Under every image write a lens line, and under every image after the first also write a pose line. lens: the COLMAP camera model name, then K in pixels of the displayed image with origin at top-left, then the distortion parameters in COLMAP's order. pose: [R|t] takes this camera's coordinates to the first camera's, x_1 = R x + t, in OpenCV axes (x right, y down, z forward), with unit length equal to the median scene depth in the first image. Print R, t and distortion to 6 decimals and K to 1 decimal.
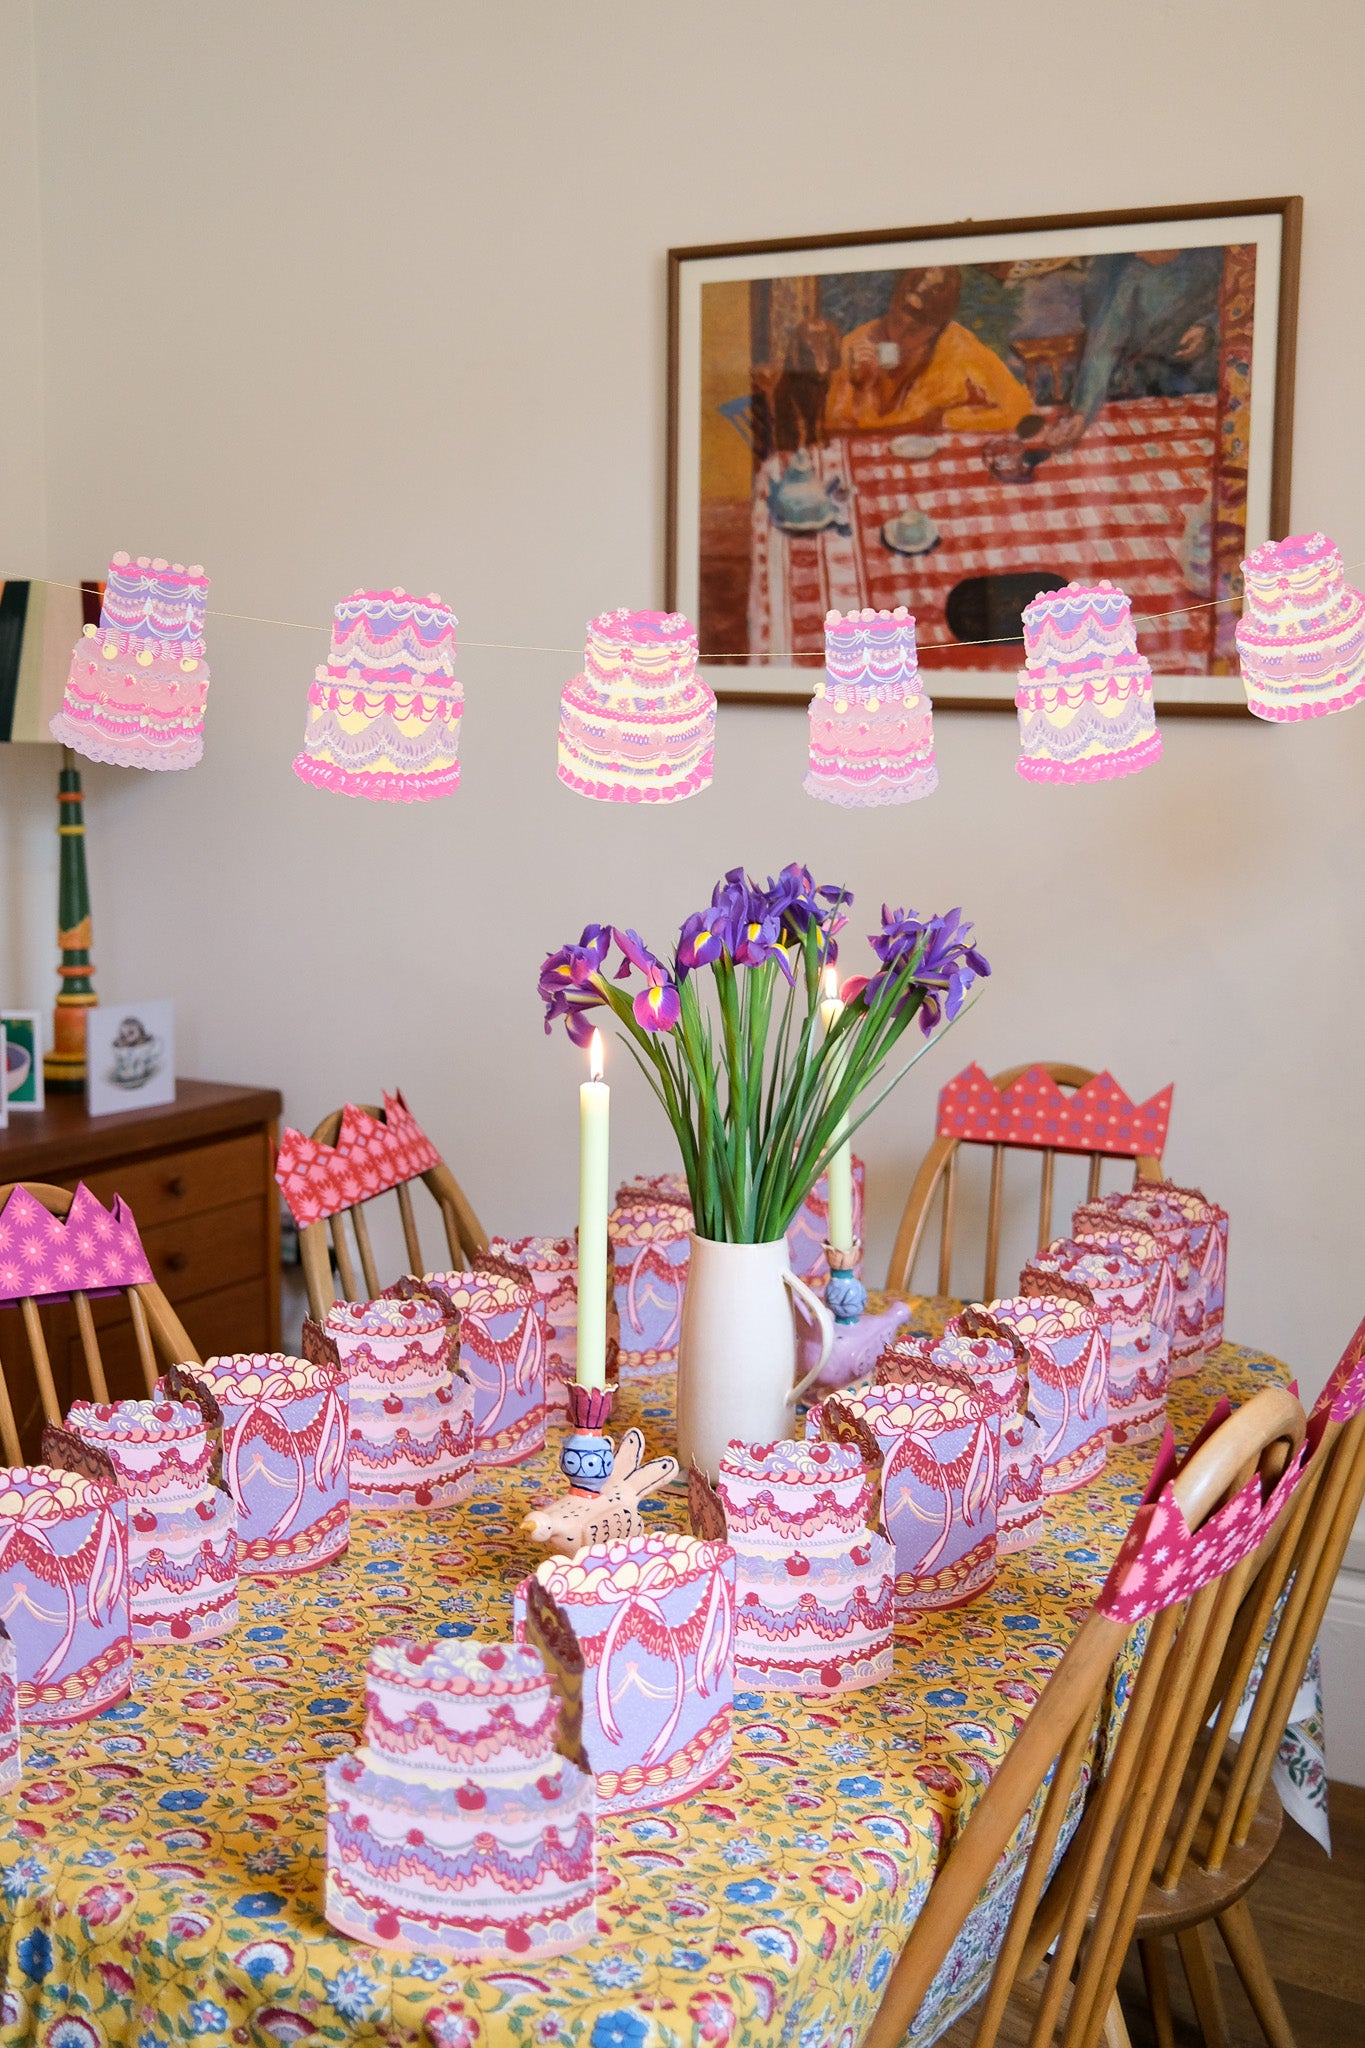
lens RADIAL K [[2301.5, 0, 658.2], [0, 2301.5, 925.0], [0, 0, 1]] dist [-0.065756, 0.171940]
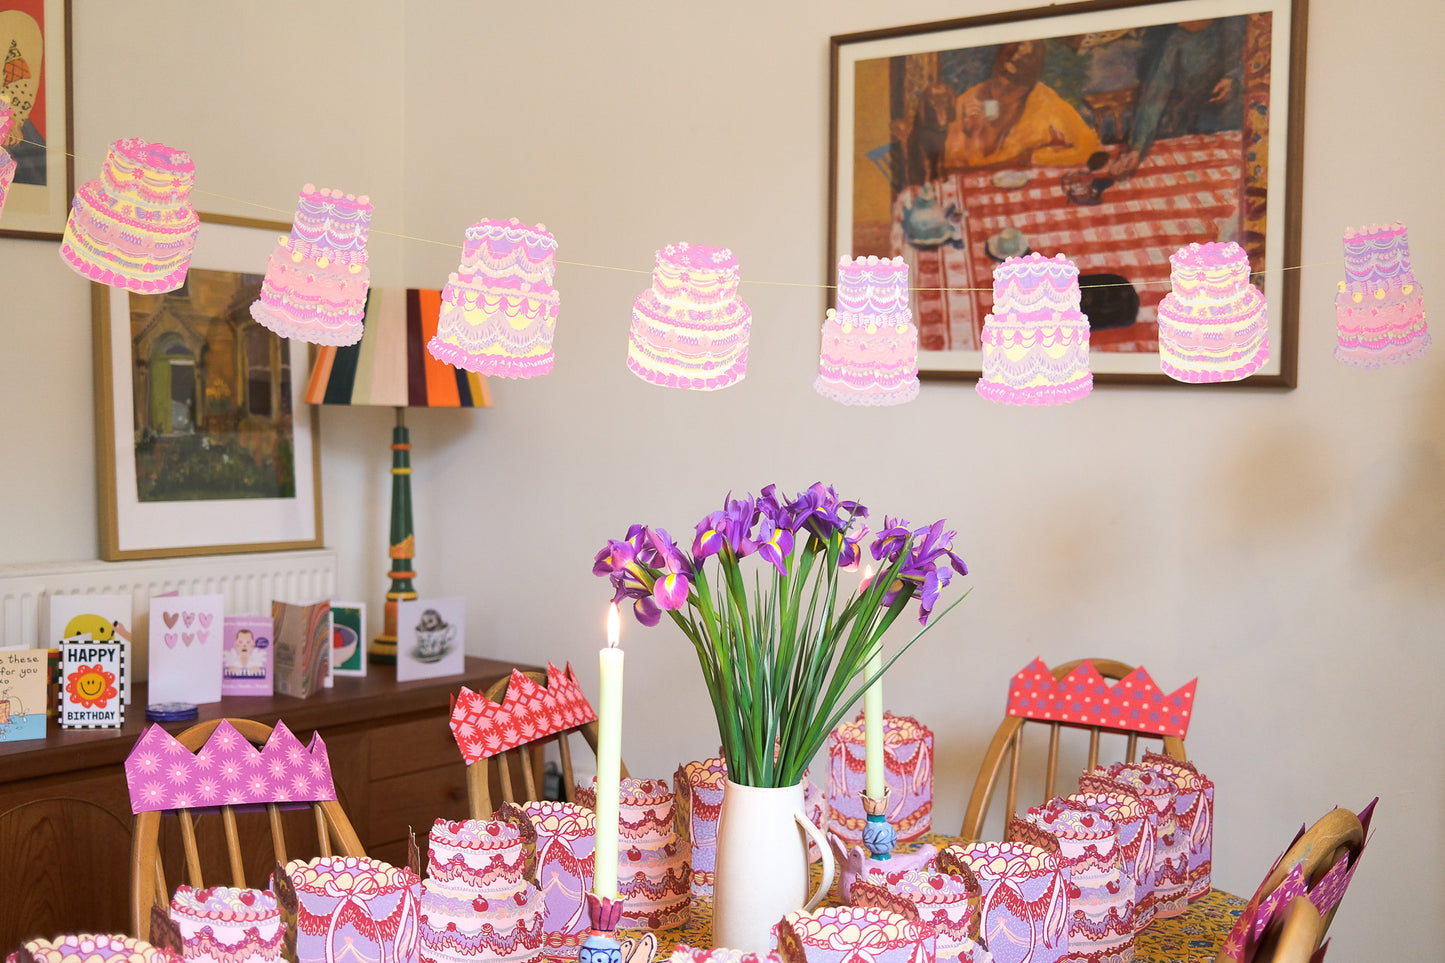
lens RADIAL K [[1657.7, 0, 714.8], [0, 1657.7, 460.3], [0, 0, 1]] dist [-0.068040, 0.169052]
pose [[0.988265, 0.011824, -0.152289, 0.179532], [-0.021907, 0.997664, -0.064701, 0.026647], [0.151168, 0.067278, 0.986216, 0.134615]]
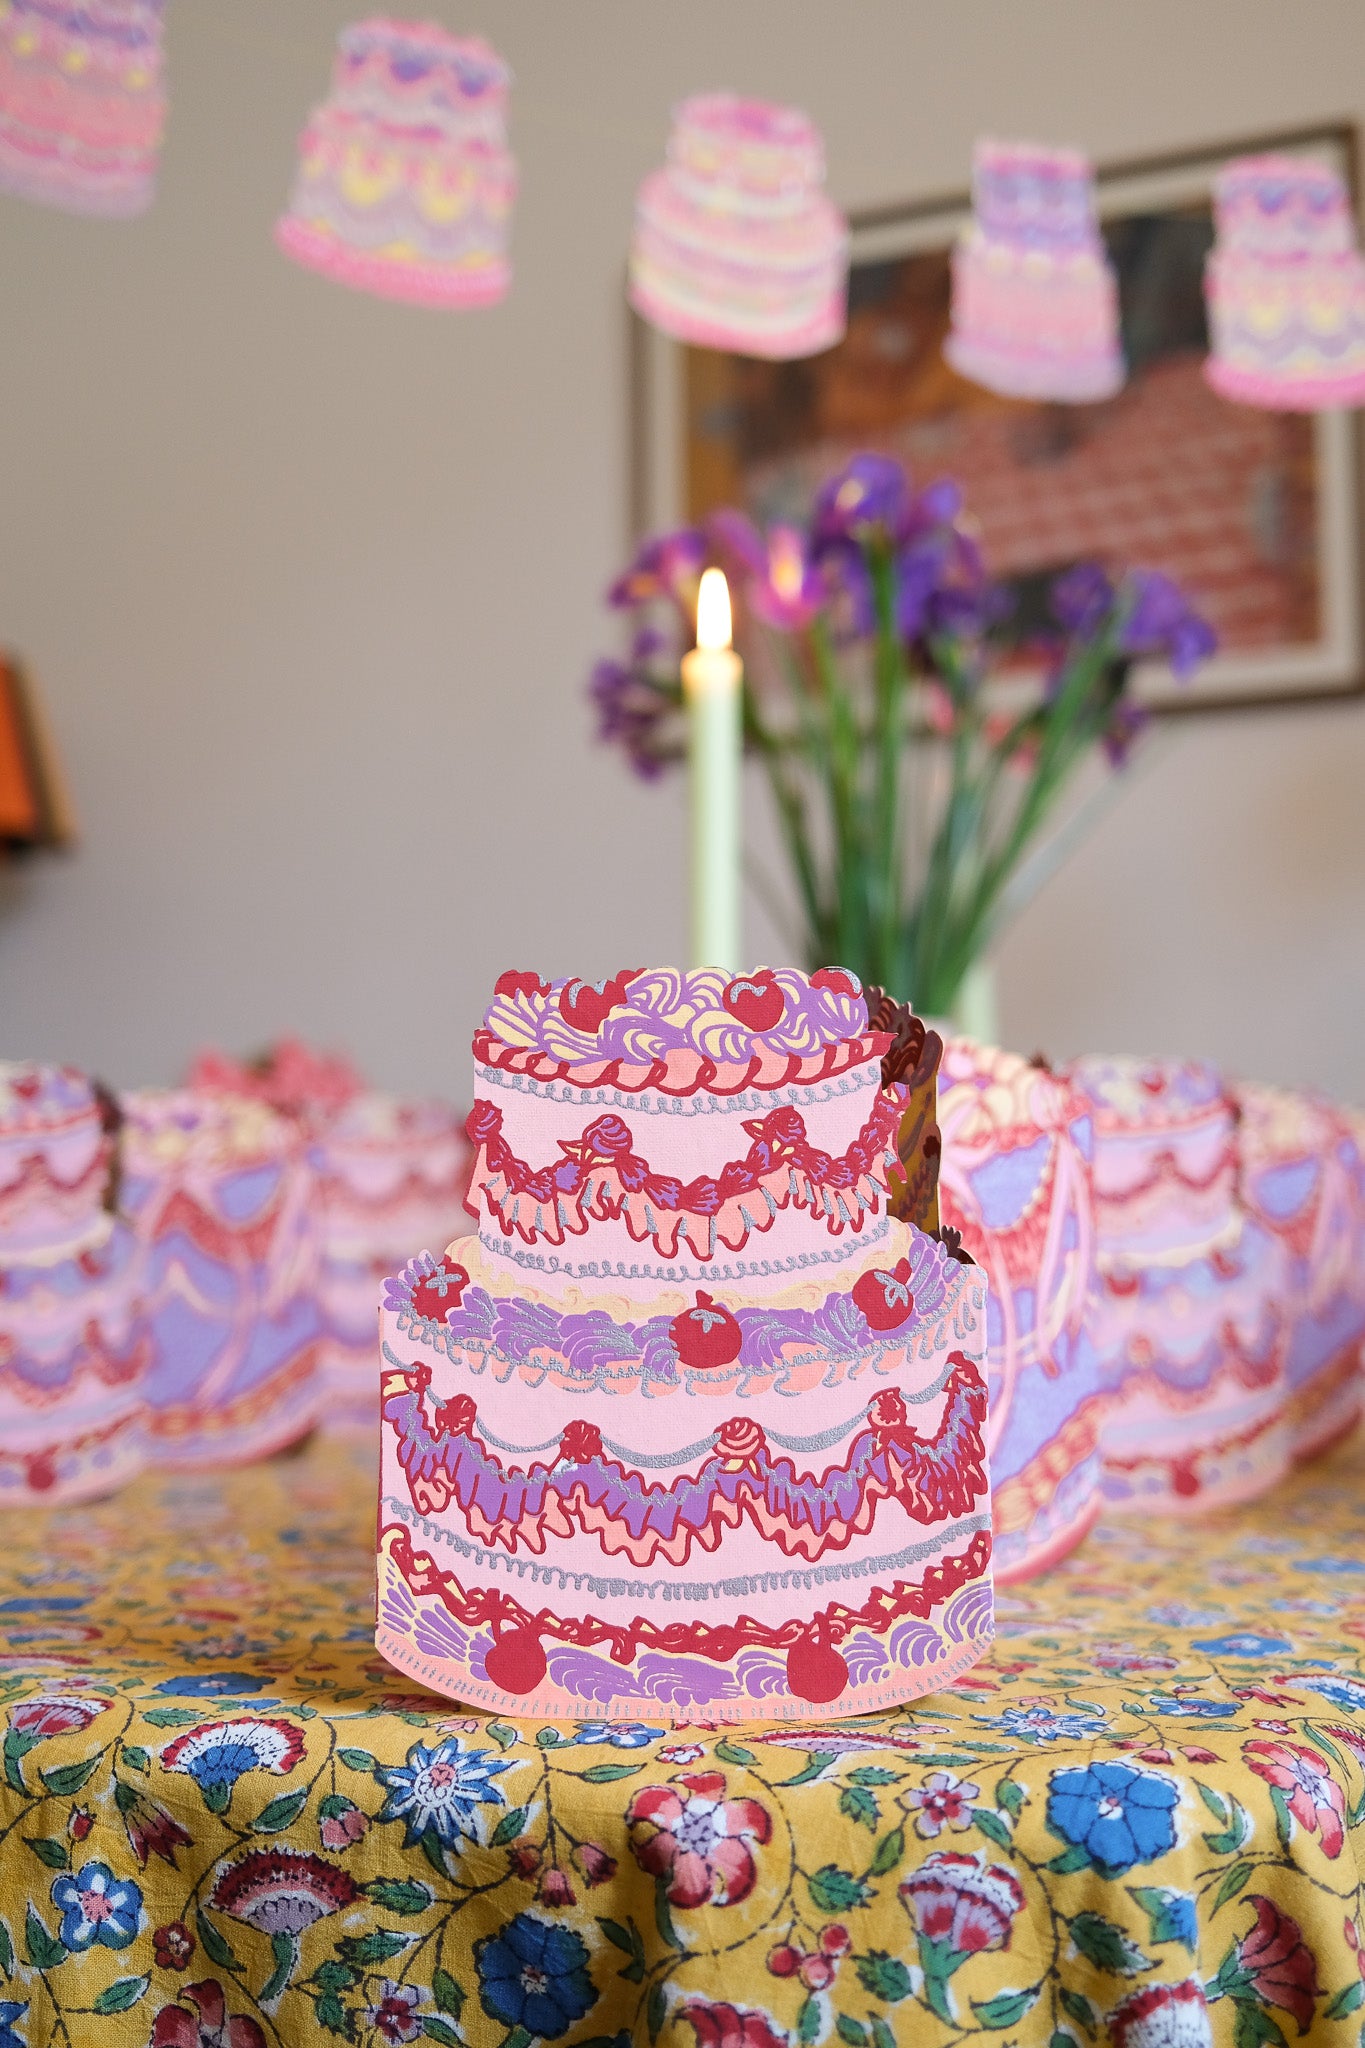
lens RADIAL K [[2214.4, 0, 704.6], [0, 2214.4, 983.7], [0, 0, 1]] dist [-0.054280, 0.142856]
pose [[0.996242, -0.009892, 0.086049, -0.093814], [0.026730, 0.980078, -0.196804, 0.314652], [-0.082388, 0.198364, 0.976660, 0.443403]]
